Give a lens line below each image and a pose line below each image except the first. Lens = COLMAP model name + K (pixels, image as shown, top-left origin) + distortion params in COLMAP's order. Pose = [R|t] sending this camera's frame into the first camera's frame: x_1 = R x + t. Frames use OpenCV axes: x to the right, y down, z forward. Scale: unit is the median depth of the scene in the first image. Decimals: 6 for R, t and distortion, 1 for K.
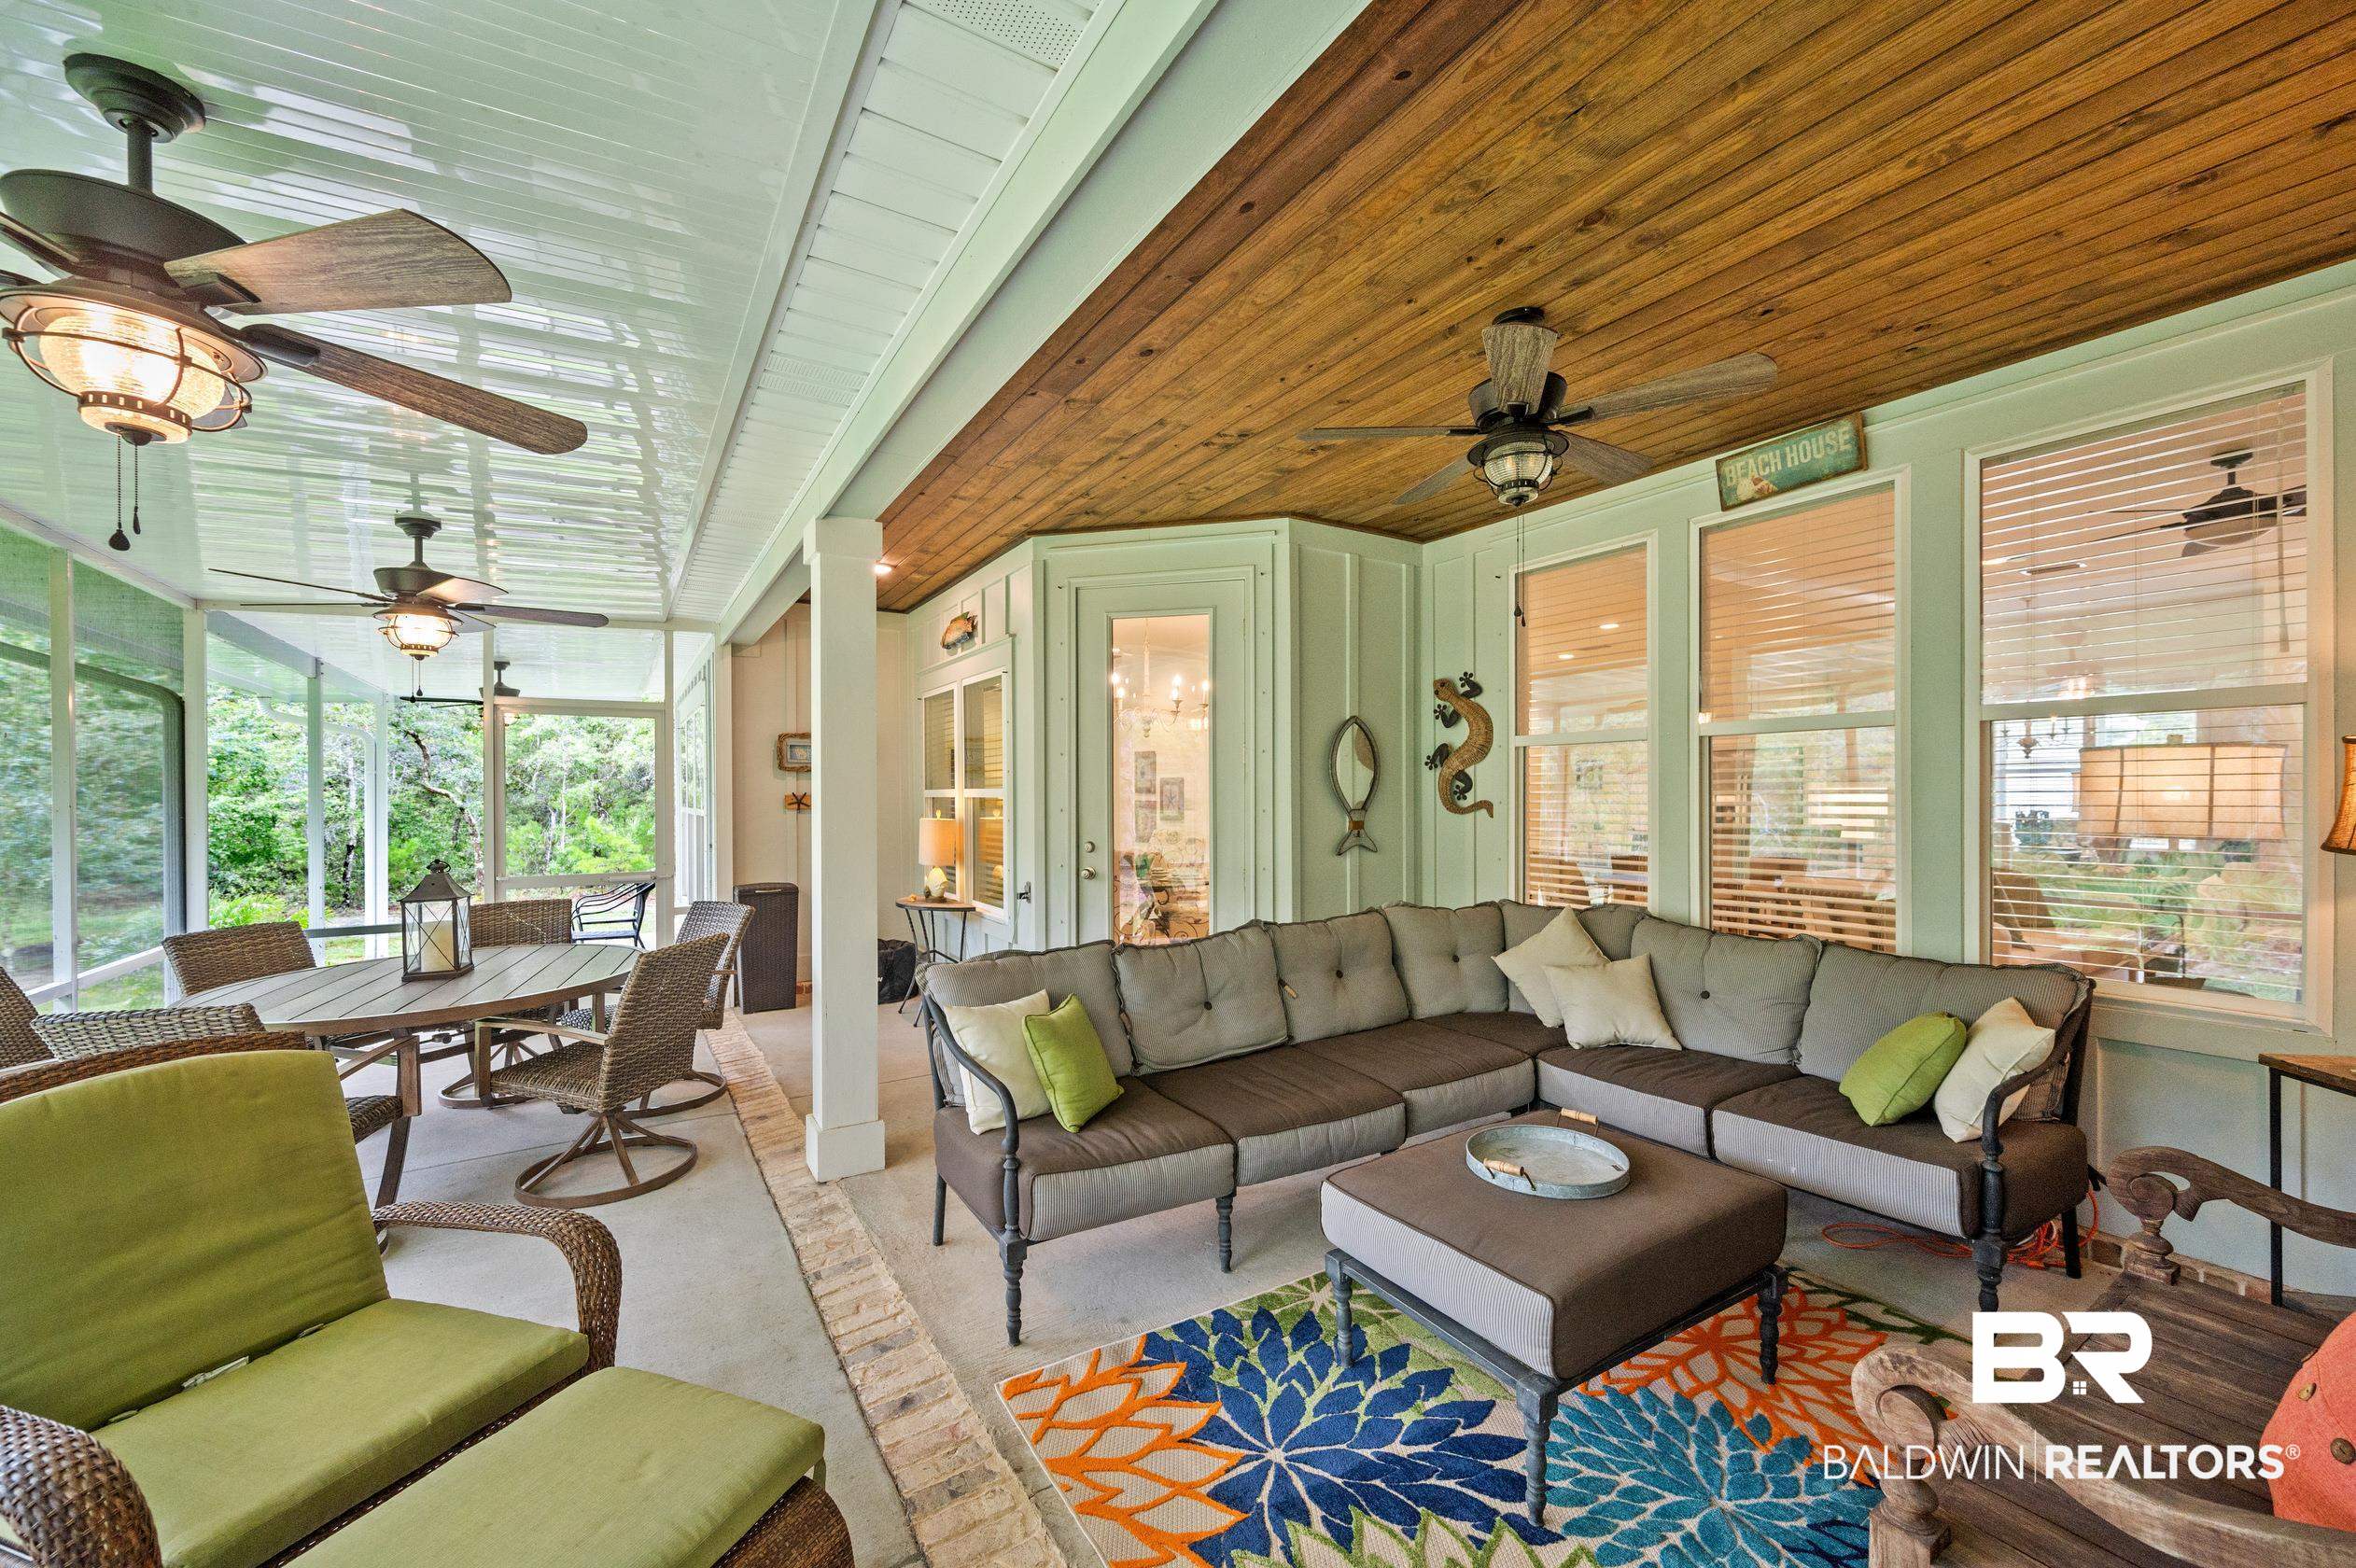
lens RADIAL K [[950.8, 0, 1174.4], [0, 950.8, 795.5], [0, 0, 1]] dist [0.001926, 0.000443]
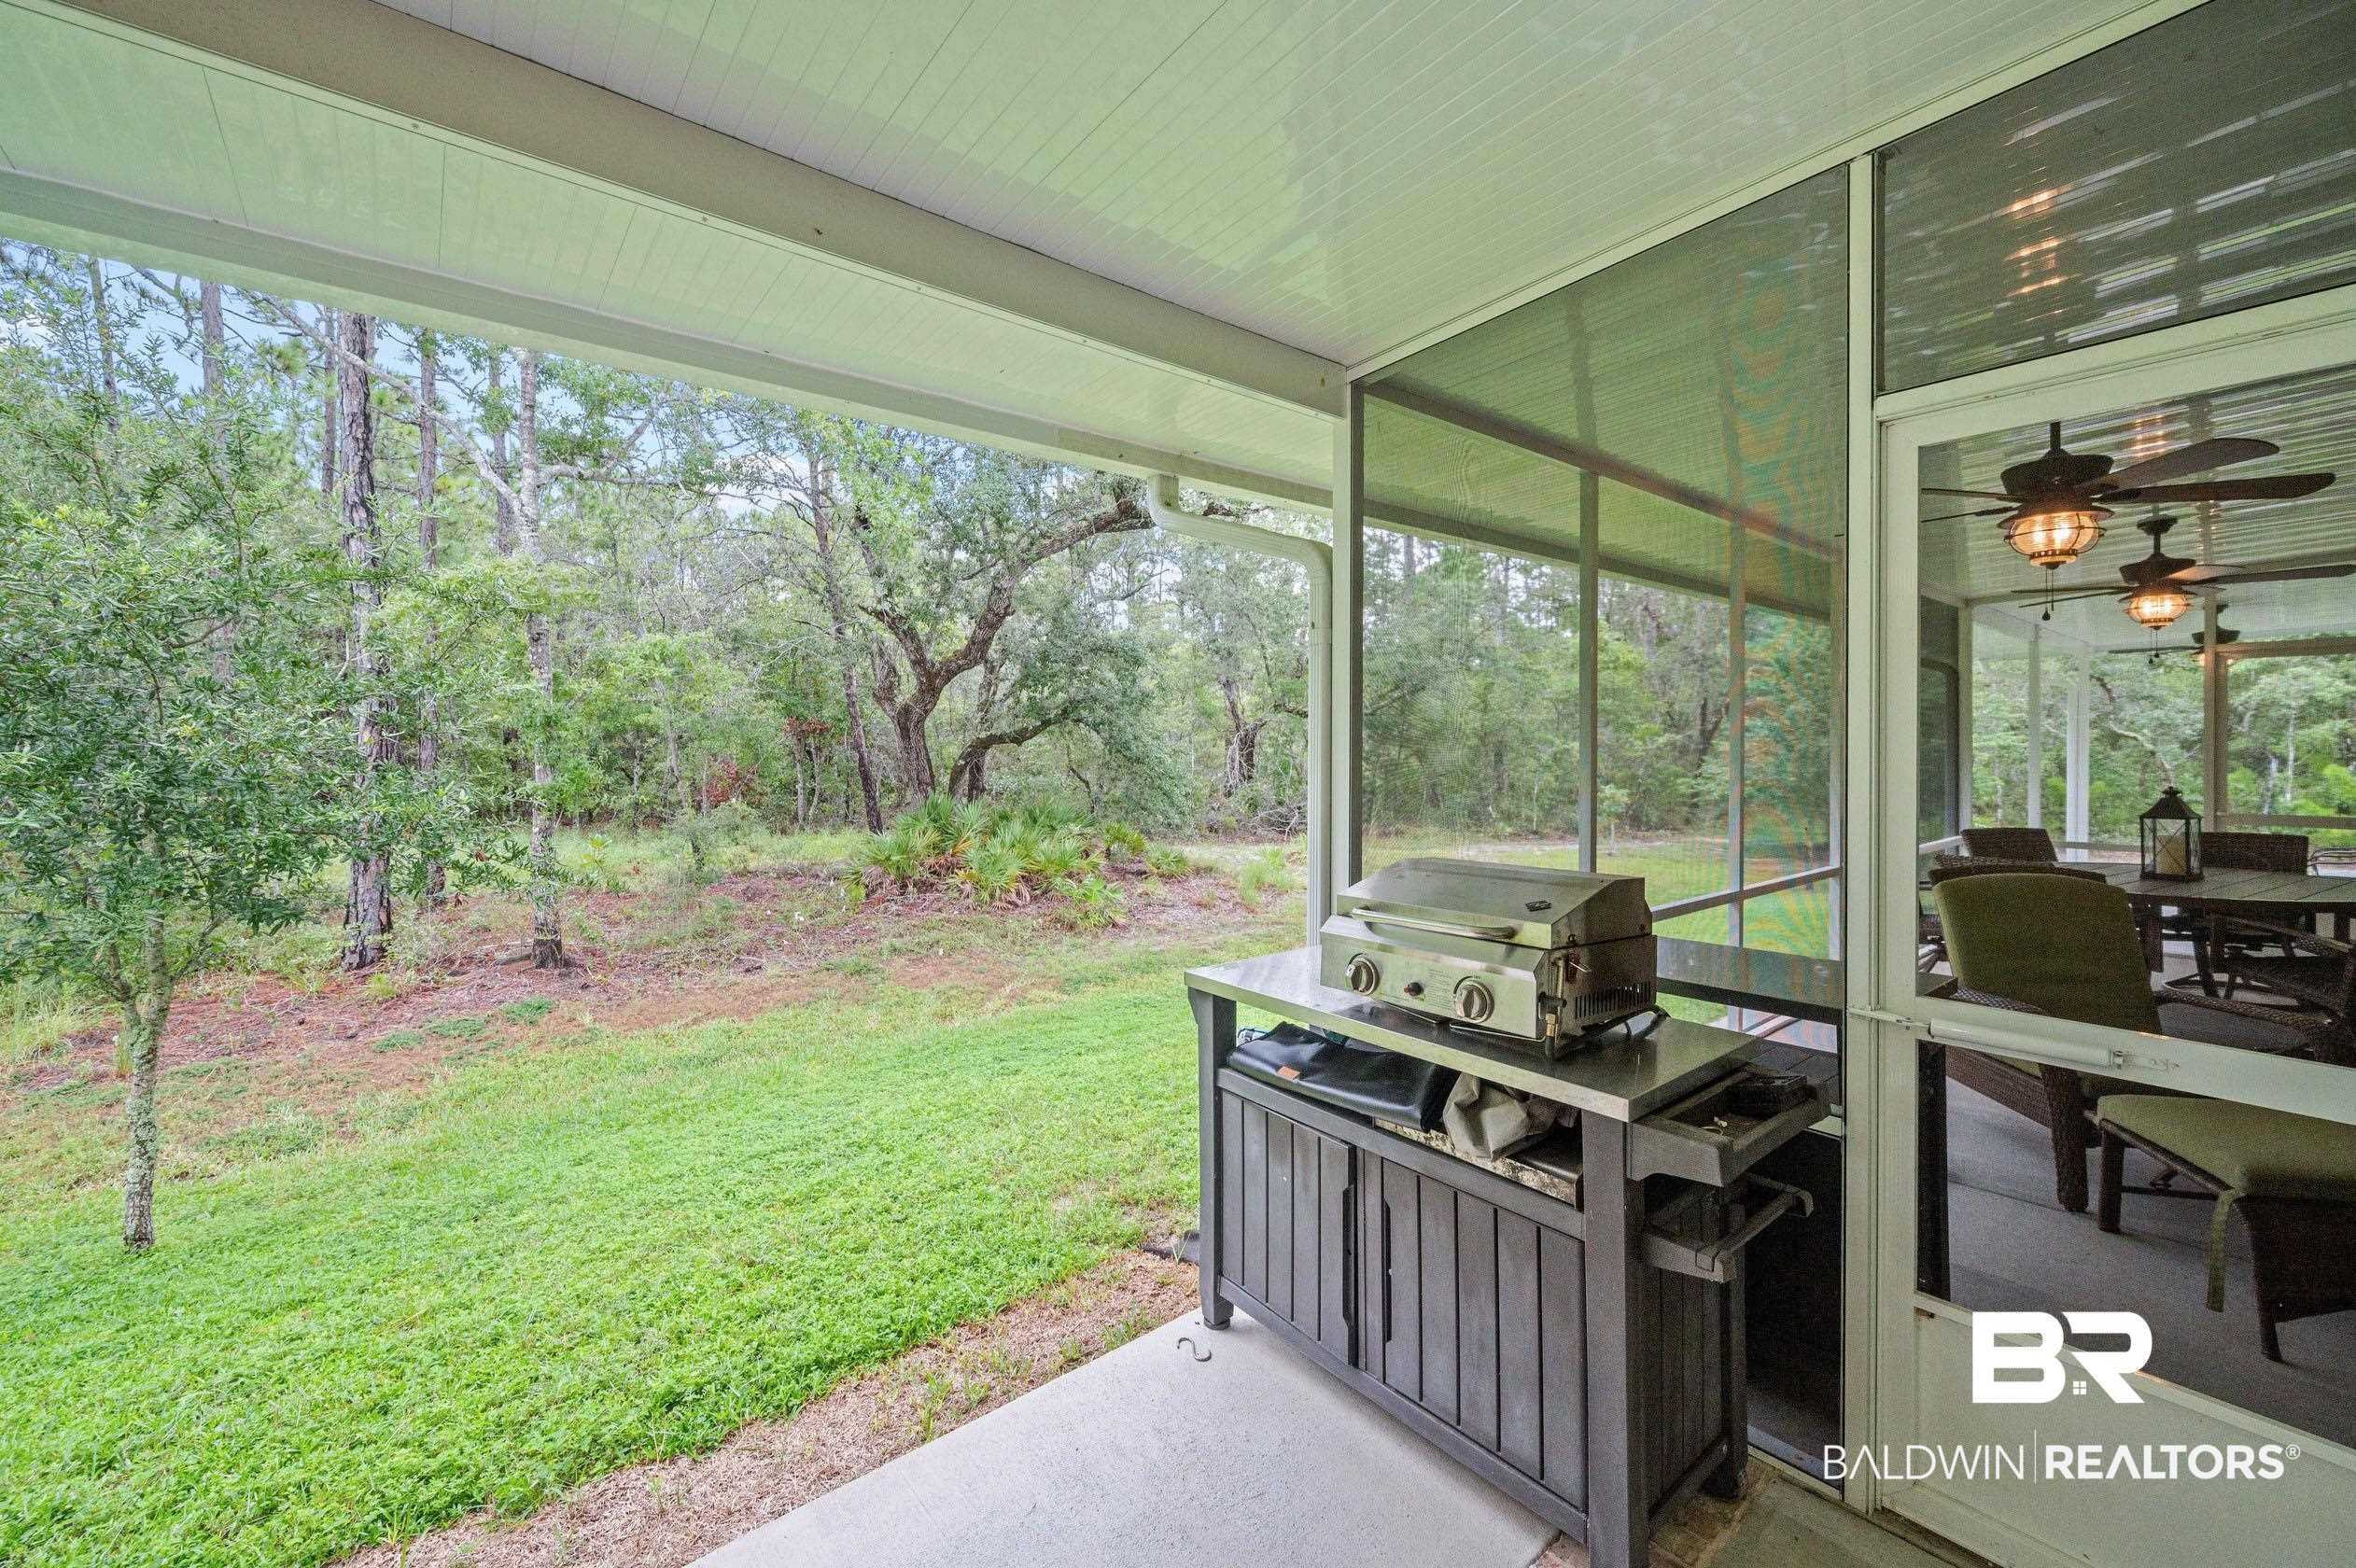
lens RADIAL K [[950.8, 0, 1192.2], [0, 950.8, 752.7], [0, 0, 1]] dist [0.001926, 0.000443]
pose [[0.145630, 0.013397, -0.989248, 0.056754], [0.000336, 0.999908, 0.013591, 0.000867], [0.989339, -0.002312, 0.145612, -0.092562]]
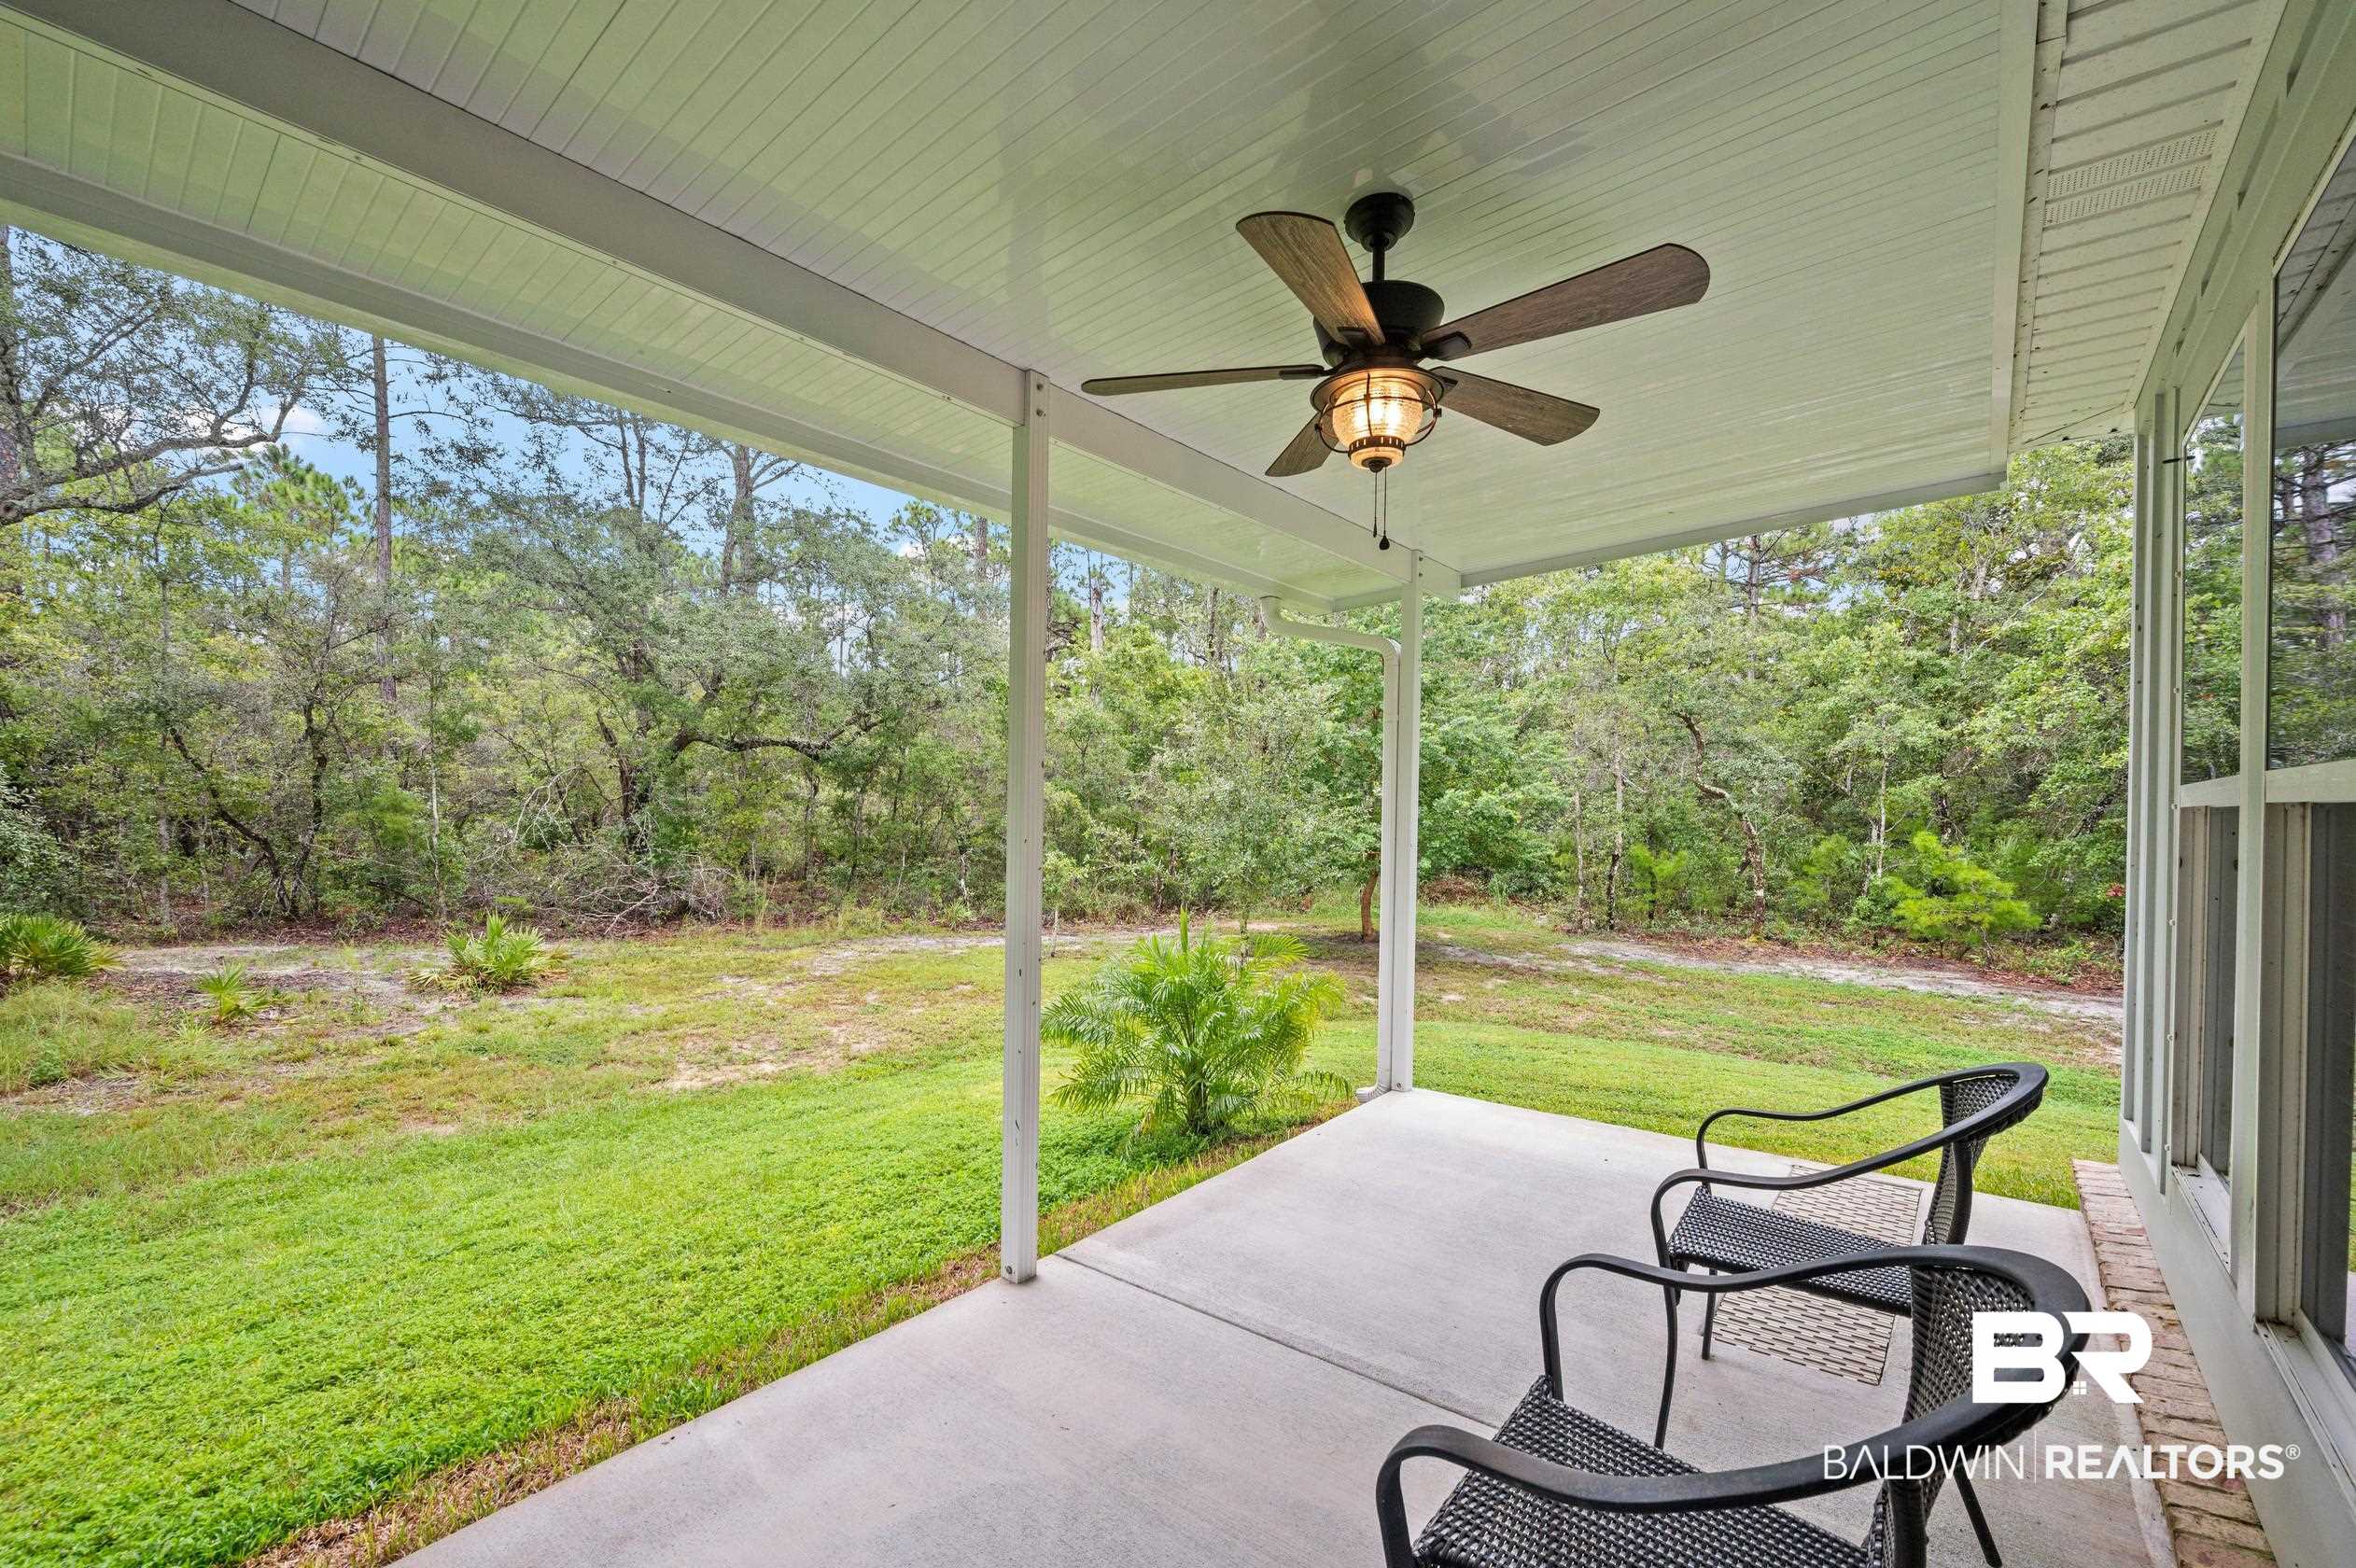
lens RADIAL K [[950.8, 0, 1190.5], [0, 950.8, 803.3], [0, 0, 1]] dist [0.001926, 0.000443]
pose [[0.315476, 0.013159, -0.948842, -0.189024], [-0.015722, 0.999839, 0.008639, 0.006365], [0.948803, 0.012192, 0.315632, 0.380327]]
